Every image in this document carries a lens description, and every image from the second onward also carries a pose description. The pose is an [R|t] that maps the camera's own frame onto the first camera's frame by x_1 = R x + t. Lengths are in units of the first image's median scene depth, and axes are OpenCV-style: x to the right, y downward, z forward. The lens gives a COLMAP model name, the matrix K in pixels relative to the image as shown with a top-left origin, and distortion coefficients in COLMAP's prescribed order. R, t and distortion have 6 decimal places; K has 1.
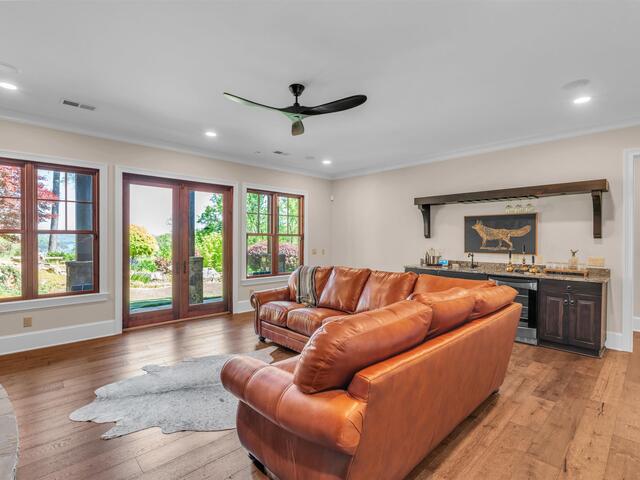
lens RADIAL K [[318.0, 0, 319.8], [0, 318.0, 241.0], [0, 0, 1]] dist [-0.001892, -0.000169]
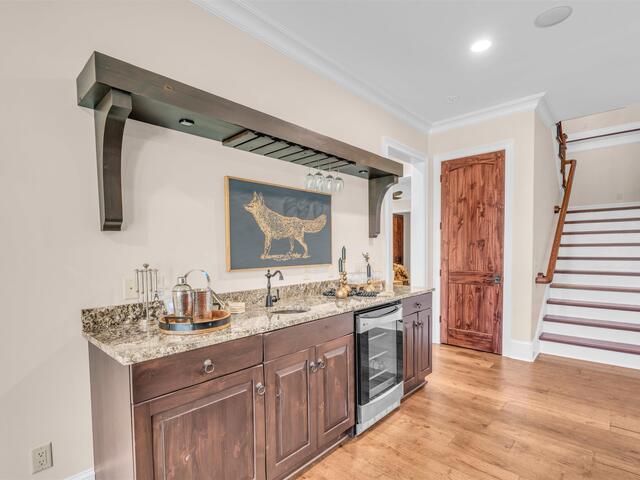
lens RADIAL K [[318.0, 0, 318.4], [0, 318.0, 263.7], [0, 0, 1]] dist [-0.001892, -0.000169]
pose [[-0.056299, -0.054228, 0.996940, 0.068317], [0.013712, 0.998388, 0.055081, 0.008412], [-0.998320, 0.016772, -0.055464, 0.984683]]
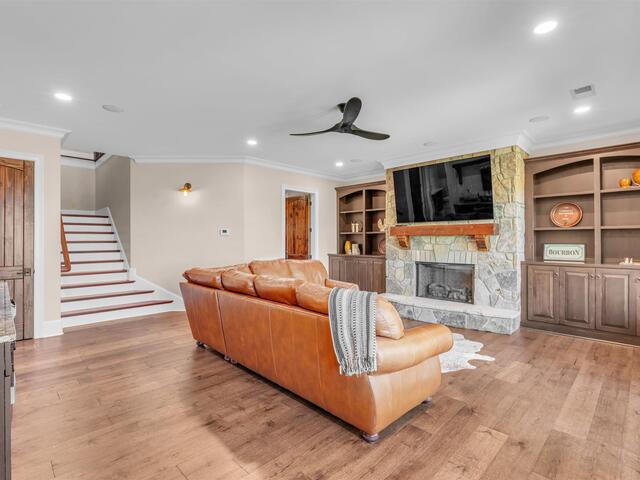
lens RADIAL K [[318.0, 0, 319.9], [0, 318.0, 240.3], [0, 0, 1]] dist [-0.001892, -0.000169]
pose [[-0.999930, -0.001257, -0.011750, 0.047408], [-0.001276, 0.999998, 0.001600, 0.005833], [0.011748, 0.001615, -0.999930, 1.178290]]
